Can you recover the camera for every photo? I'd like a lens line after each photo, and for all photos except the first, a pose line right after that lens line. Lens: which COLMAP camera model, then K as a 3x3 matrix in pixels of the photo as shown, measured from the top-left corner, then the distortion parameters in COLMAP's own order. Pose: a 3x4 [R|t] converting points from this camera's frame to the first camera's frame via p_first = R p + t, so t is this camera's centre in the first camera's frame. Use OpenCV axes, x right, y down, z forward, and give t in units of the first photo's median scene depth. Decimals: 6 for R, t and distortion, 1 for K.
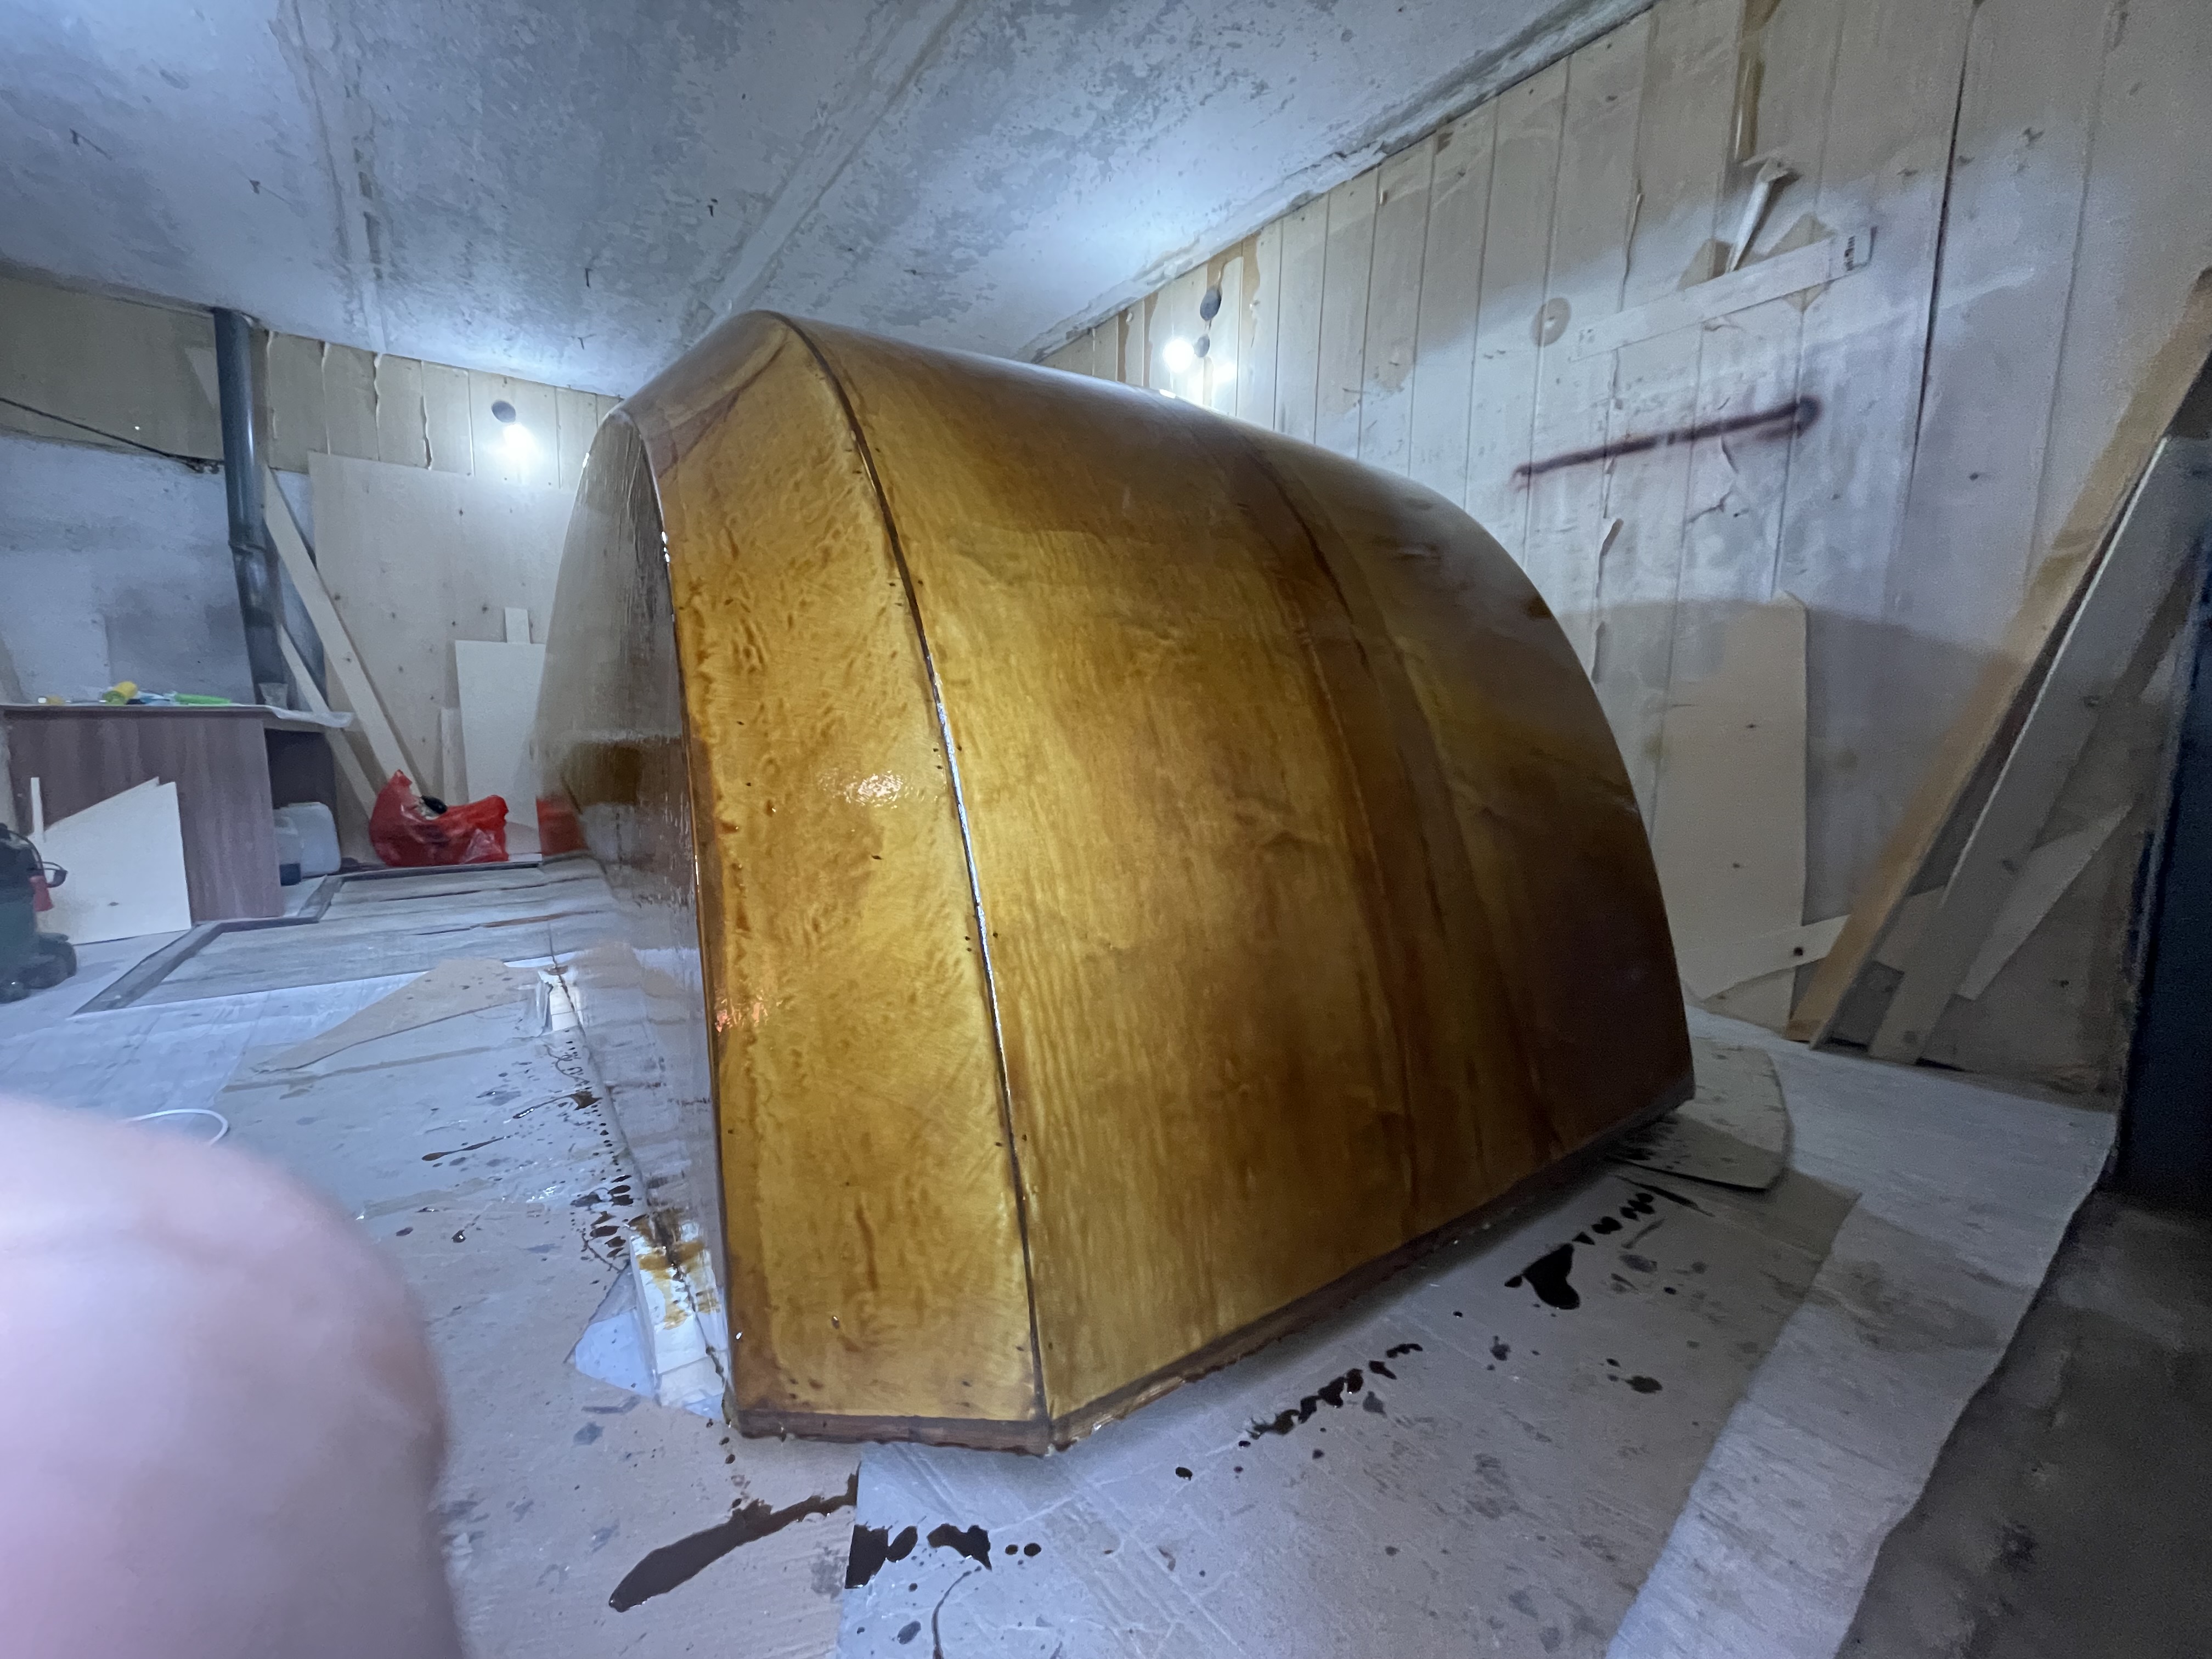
lens RADIAL K [[887.2, 0, 1106.0], [0, 887.2, 829.5], [0, 0, 1]] dist [-0.002225, -0.000703]
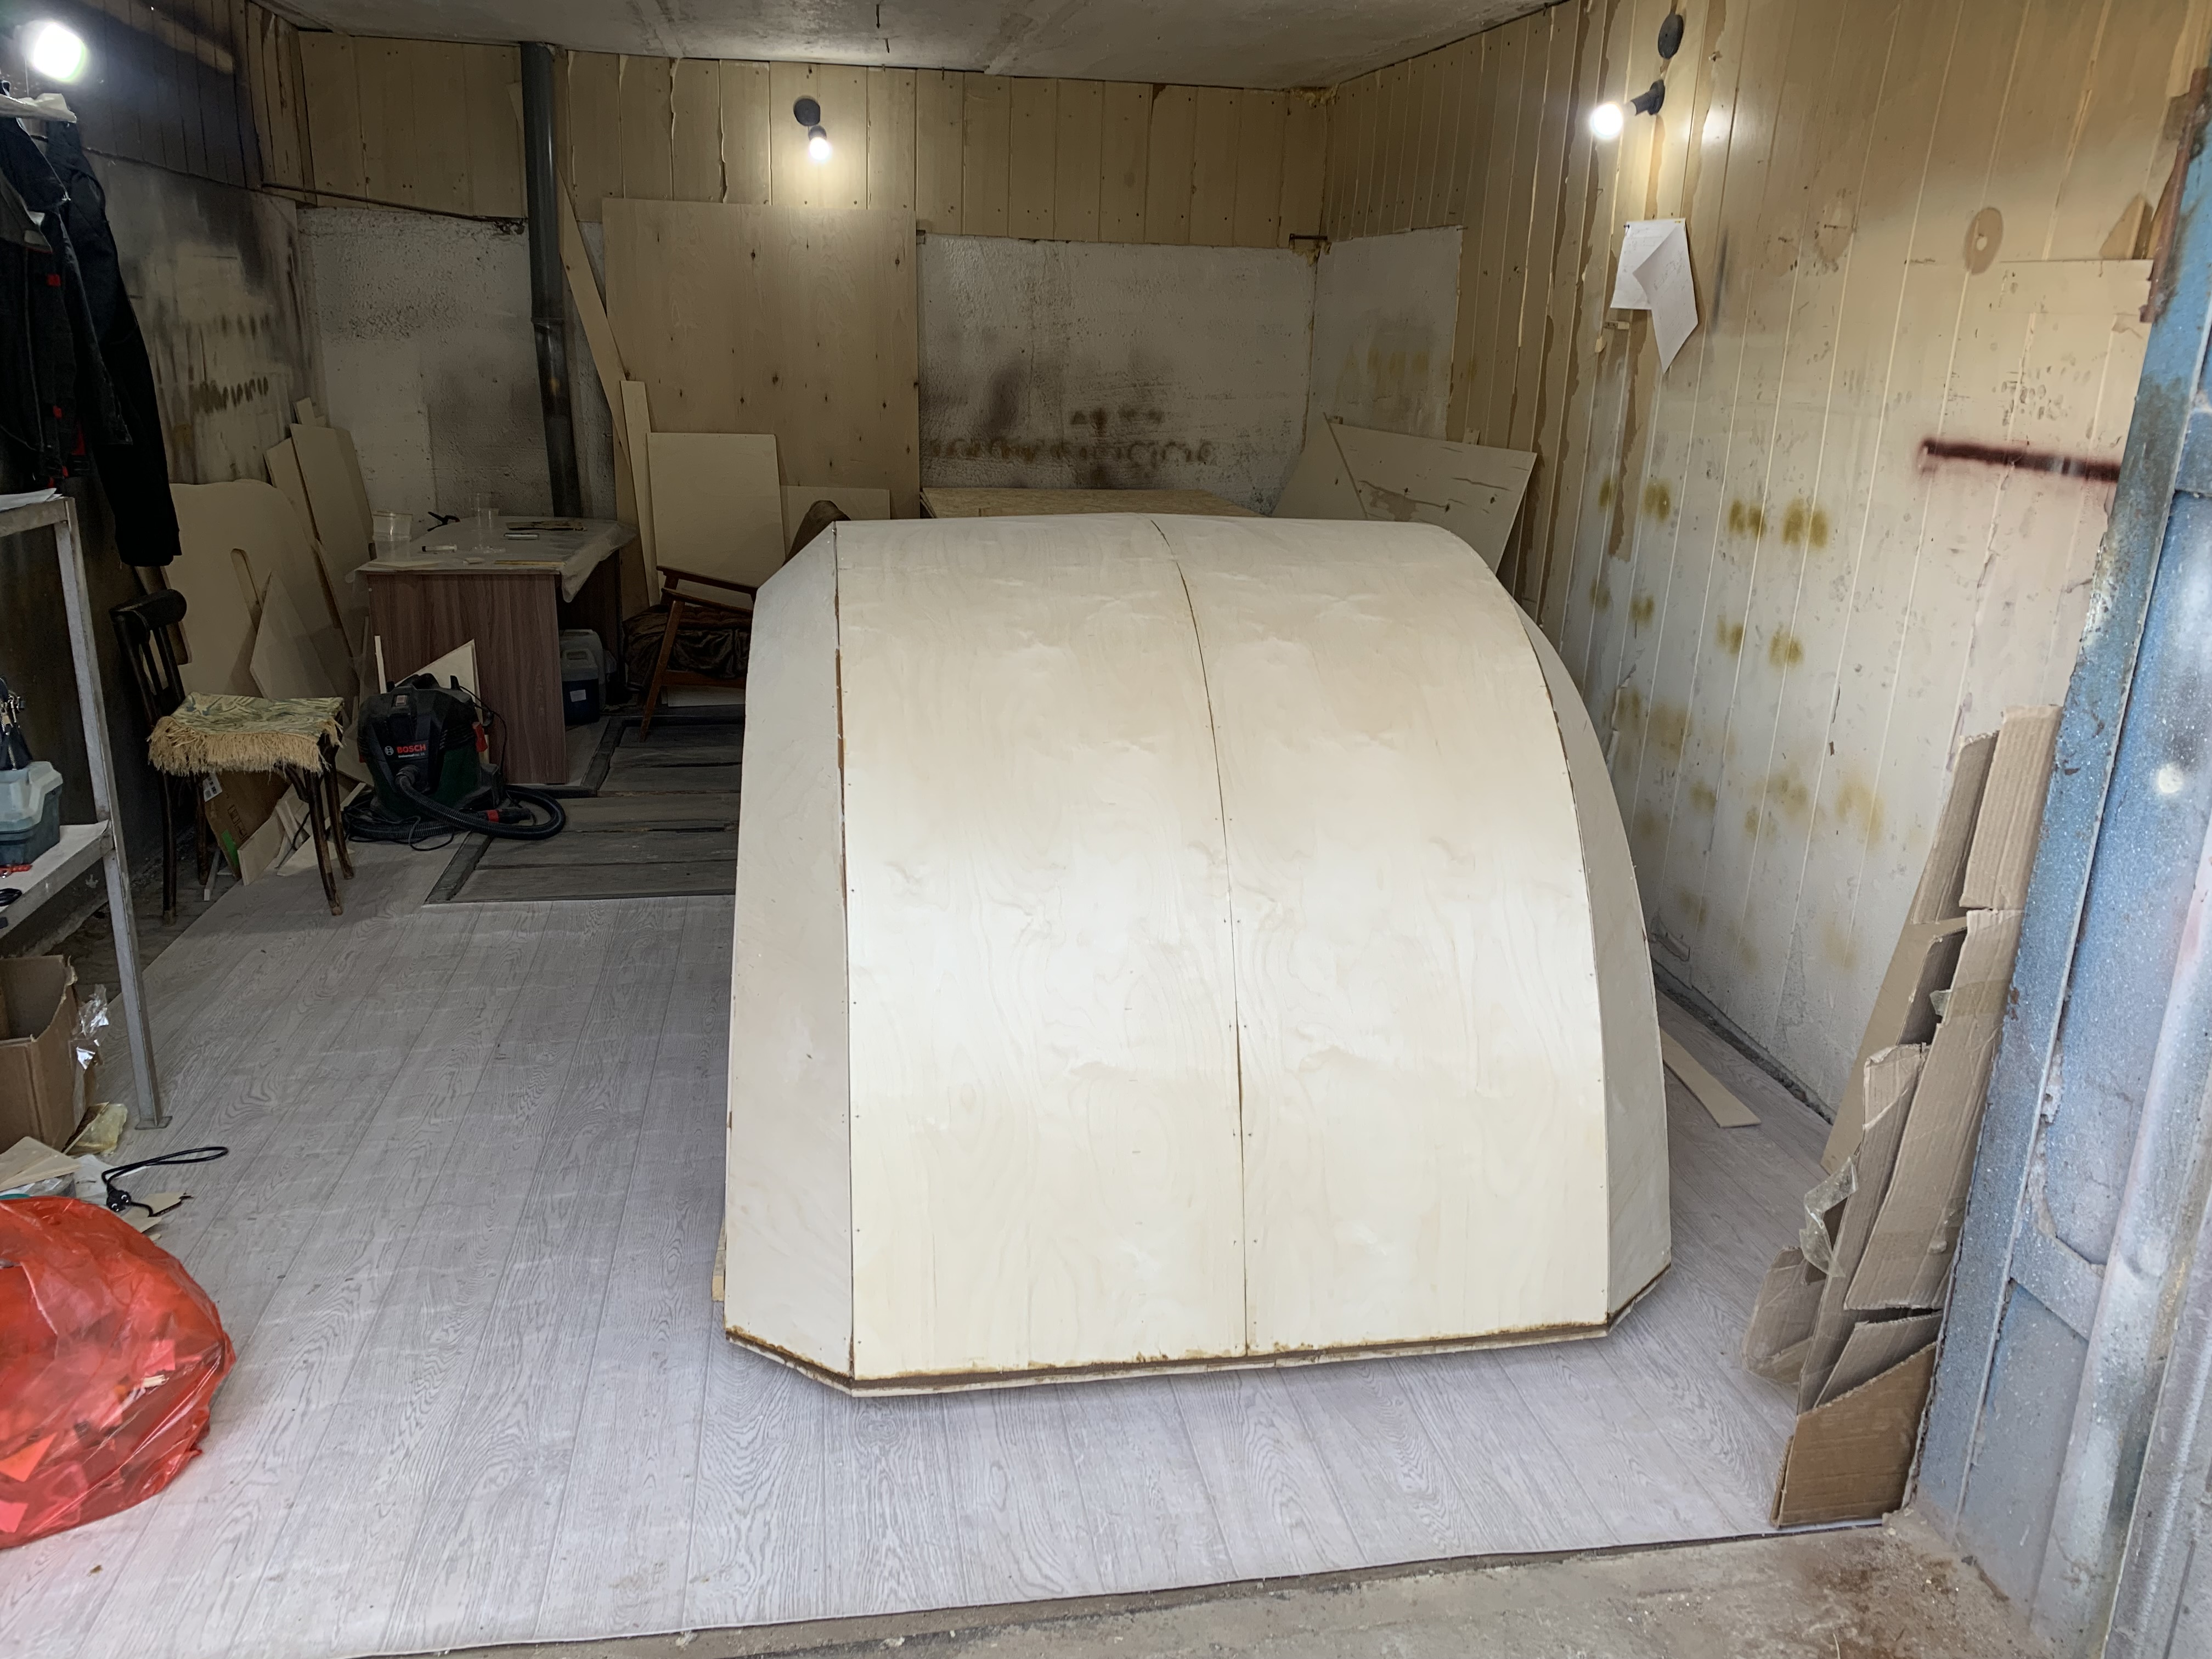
lens RADIAL K [[1655.2, 0, 1106.0], [0, 1655.2, 829.5], [0, 0, 1]] dist [-0.041723, -0.000495]
pose [[0.897766, 0.141064, -0.417274, 0.414877], [-0.069295, 0.980766, 0.182471, -0.265243], [0.434988, -0.134901, 0.890273, -0.412048]]
